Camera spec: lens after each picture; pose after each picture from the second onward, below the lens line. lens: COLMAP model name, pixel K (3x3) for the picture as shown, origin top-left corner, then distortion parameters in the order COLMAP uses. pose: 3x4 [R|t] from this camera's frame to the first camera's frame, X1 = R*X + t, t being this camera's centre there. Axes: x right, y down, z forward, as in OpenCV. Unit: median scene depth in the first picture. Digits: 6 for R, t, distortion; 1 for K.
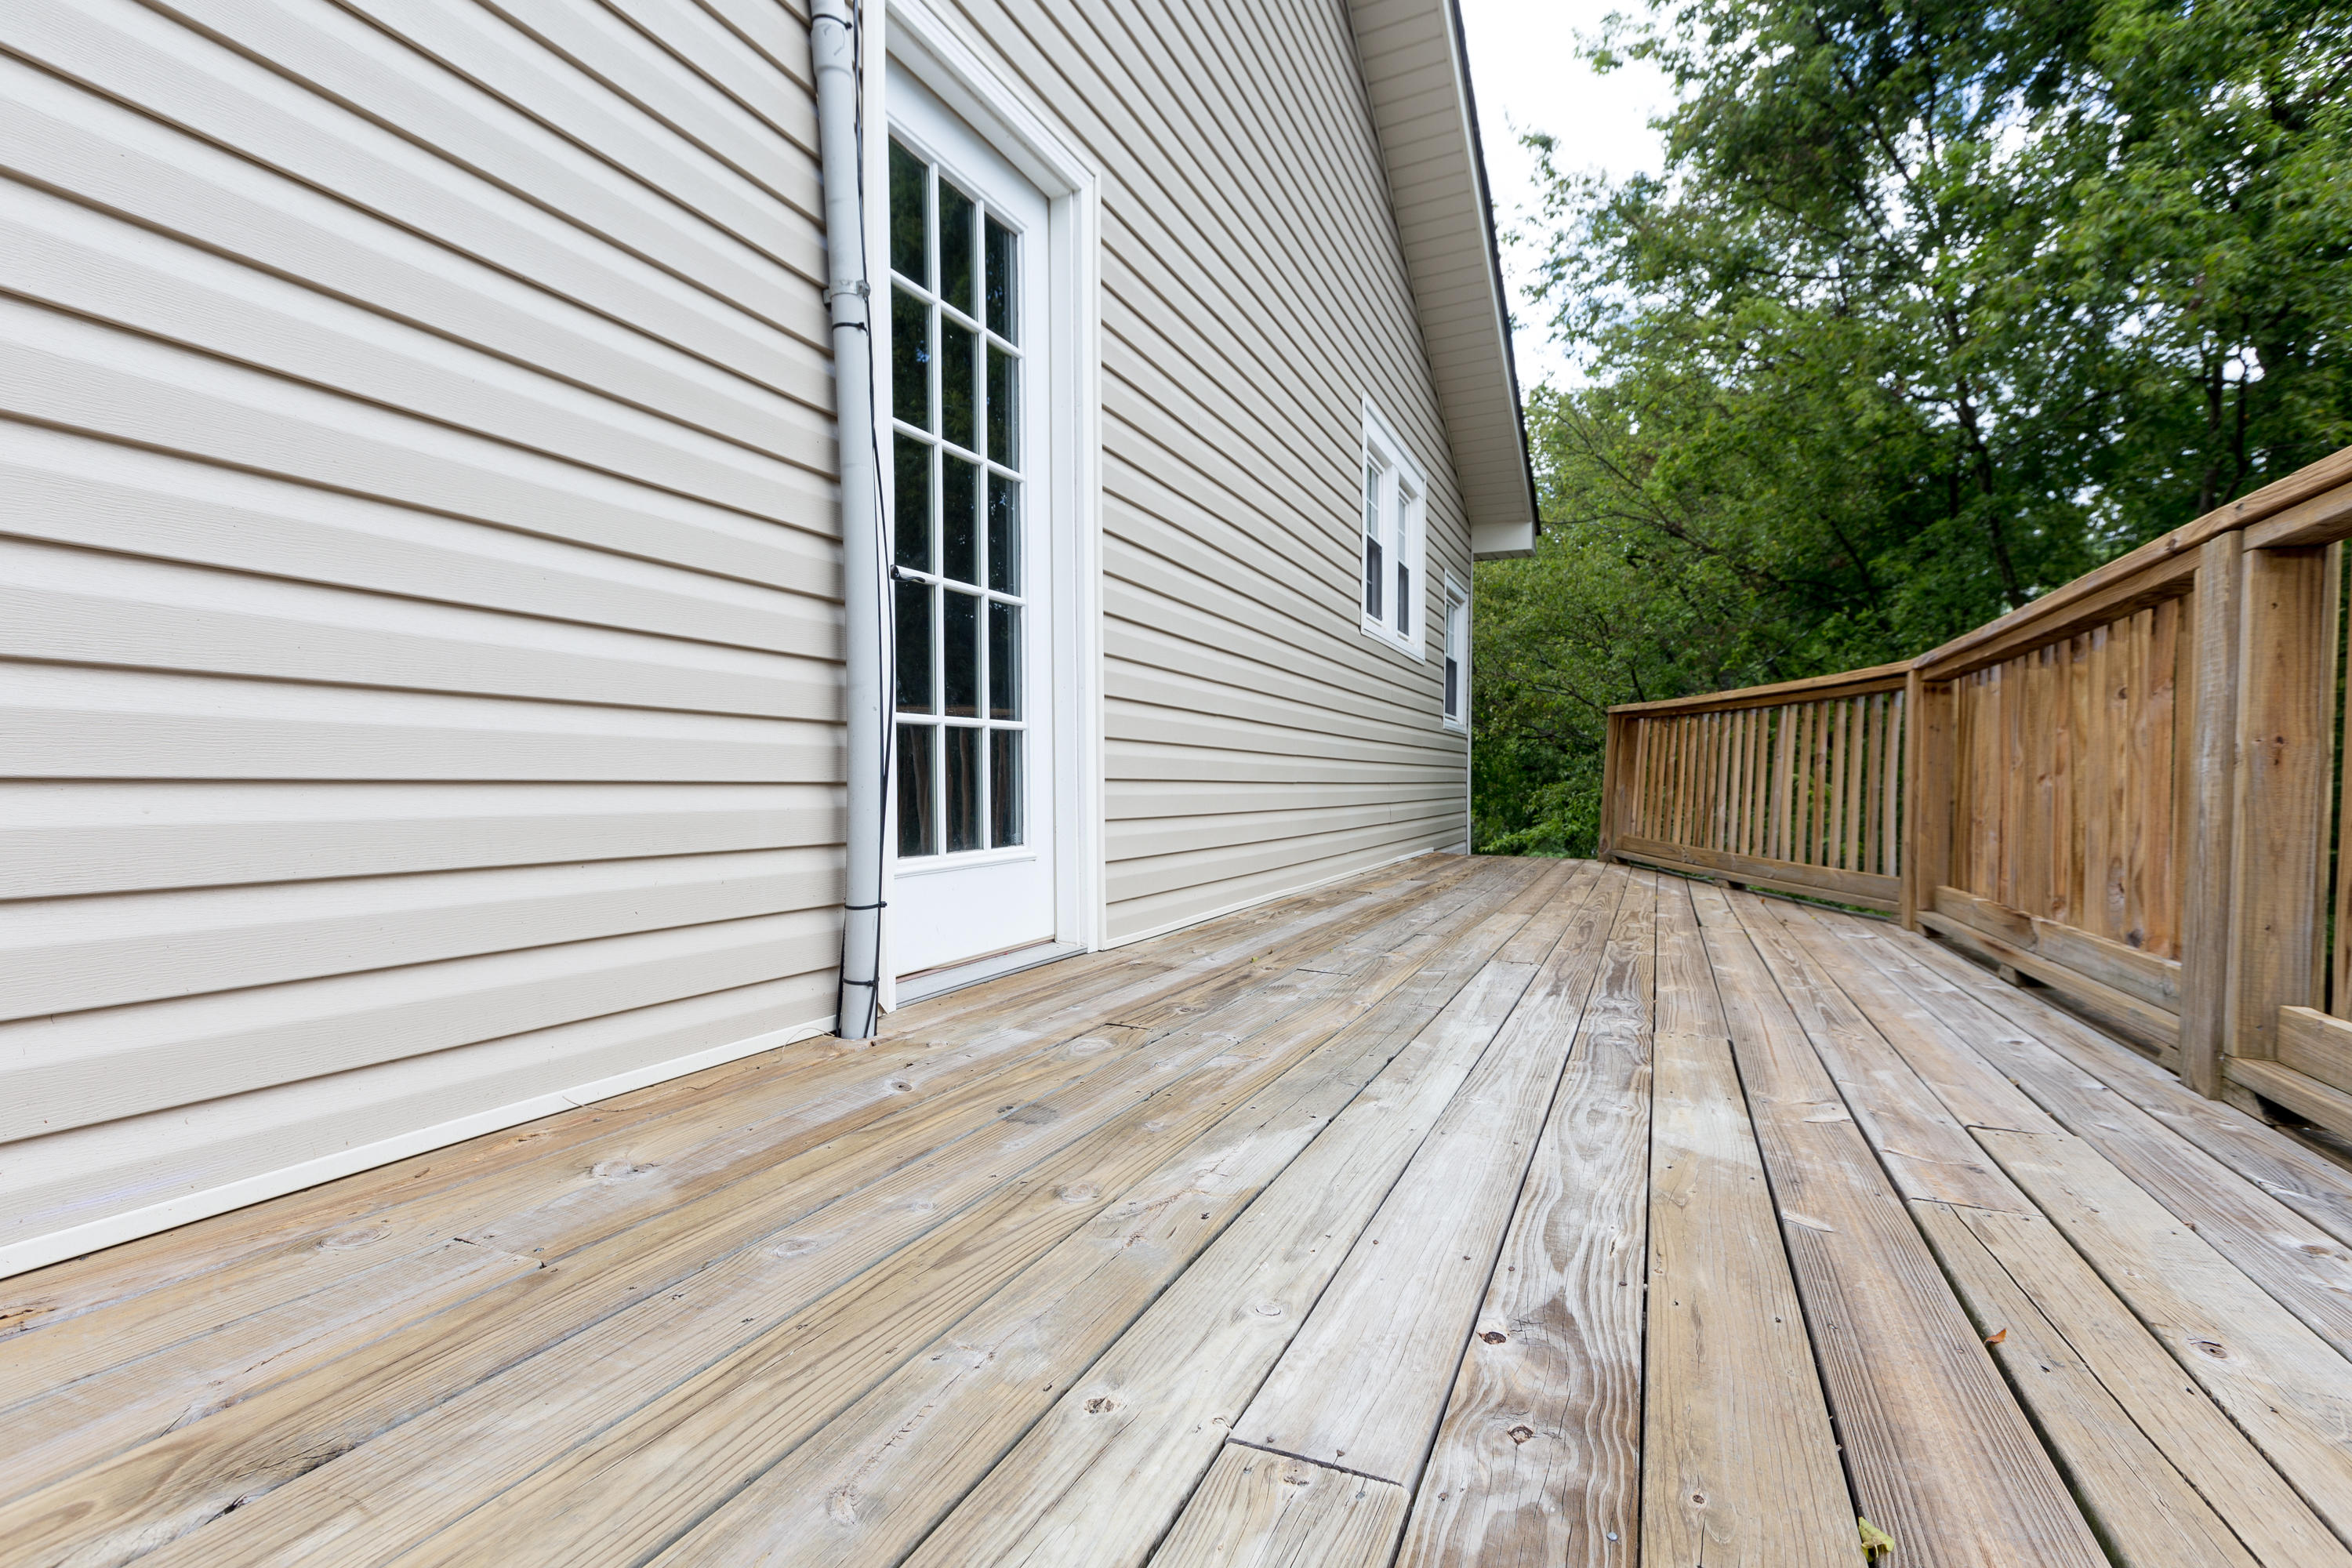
lens RADIAL K [[1061.4, 0, 1176.0], [0, 1061.4, 784.0], [0, 0, 1]] dist [-0.000613, 0.000402]
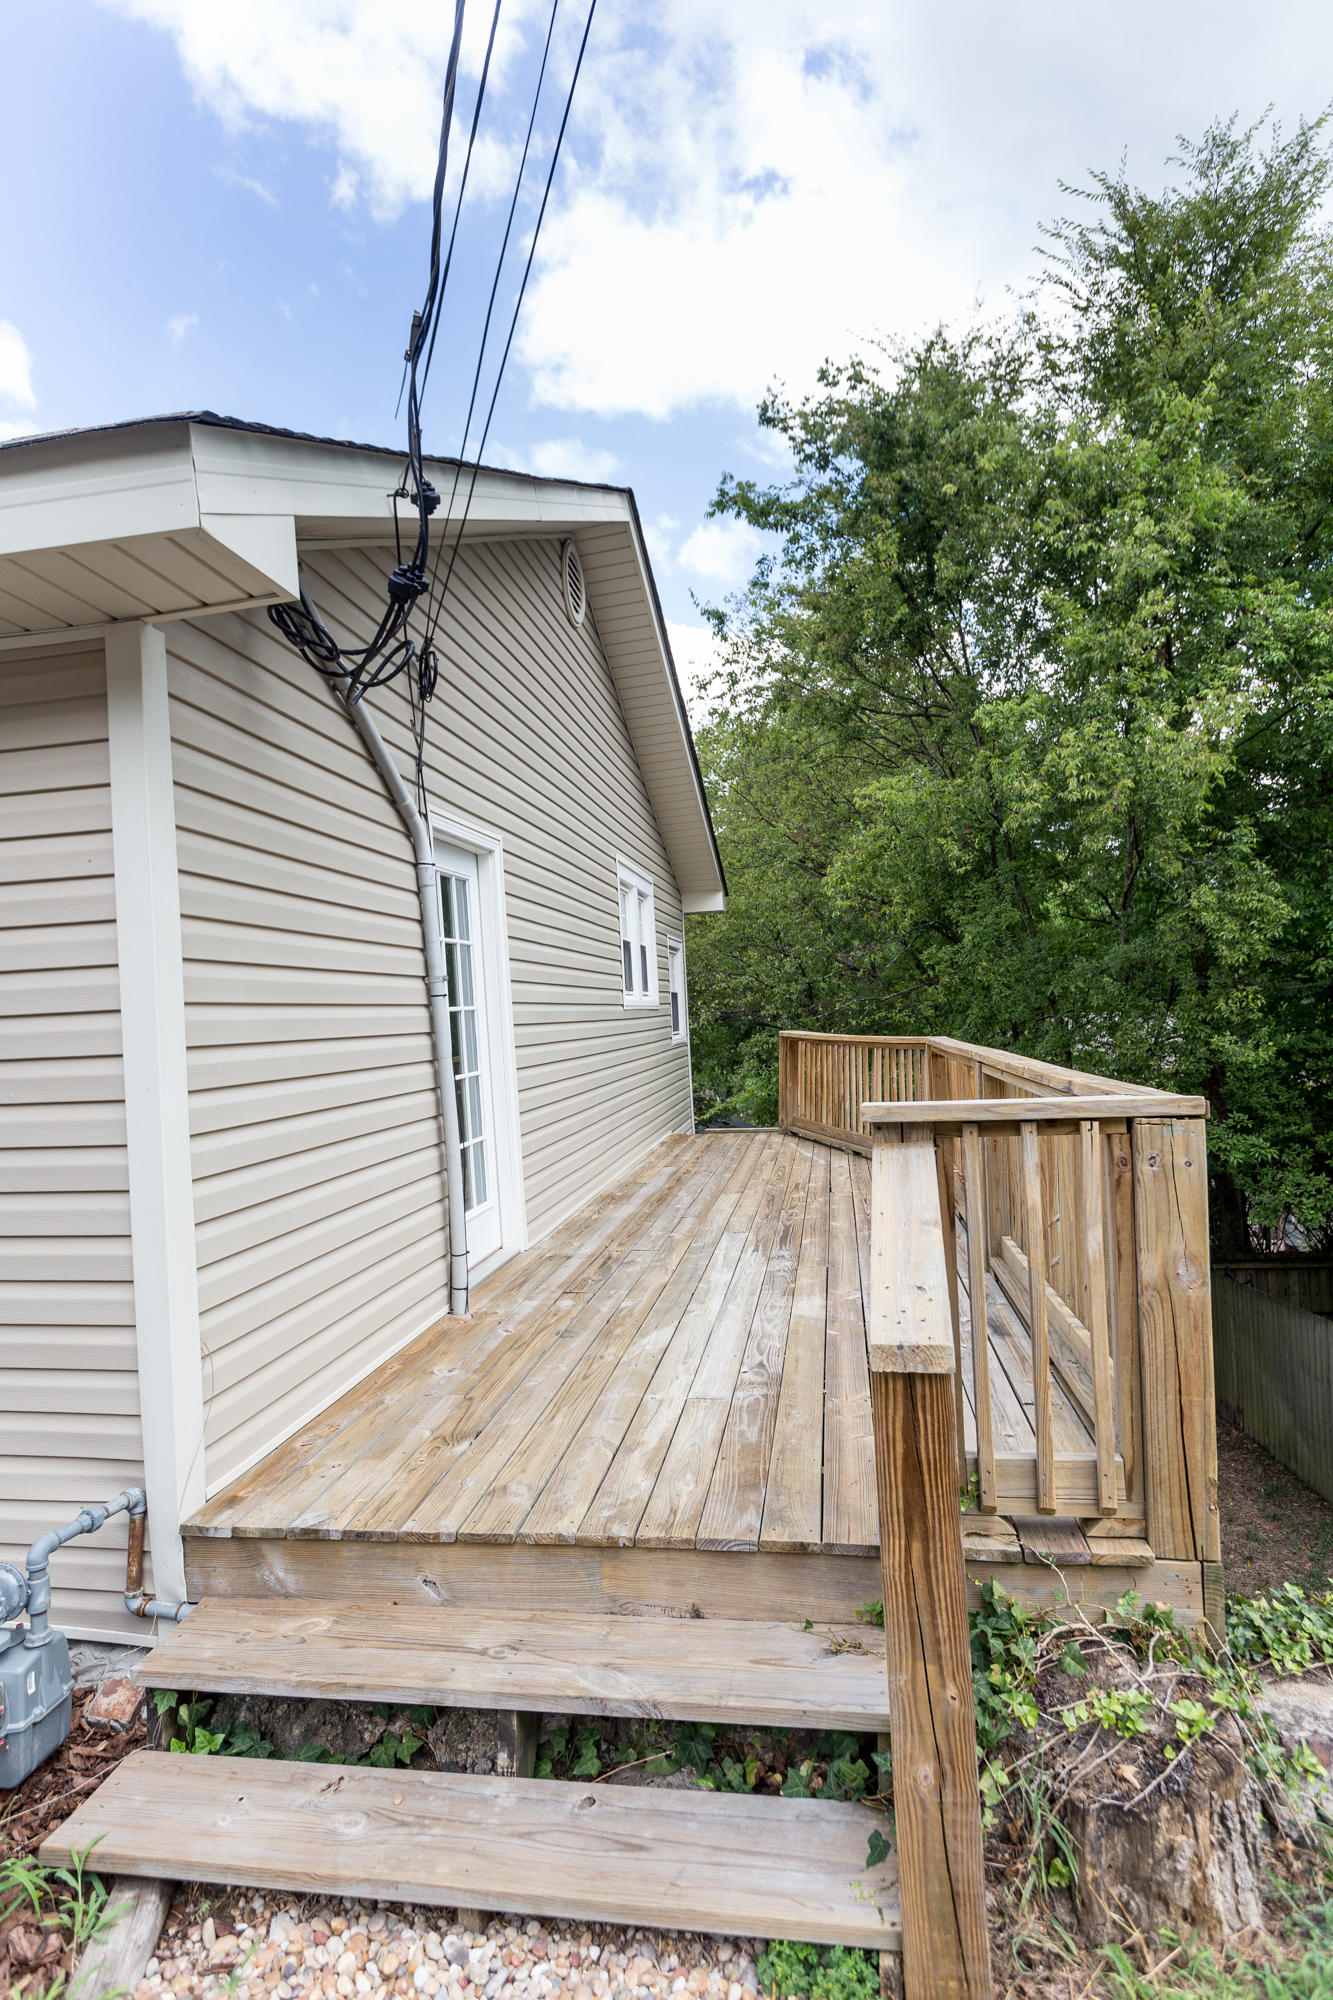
lens RADIAL K [[1028.9, 0, 637.0], [0, 1028.9, 1002.6], [0, 0, 1]] dist [0.001309, 0.000254]
pose [[0.970532, -0.057216, 0.234082, -0.415993], [0.059456, 0.998228, -0.002517, -0.389383], [-0.233523, 0.016360, 0.972214, -1.210286]]
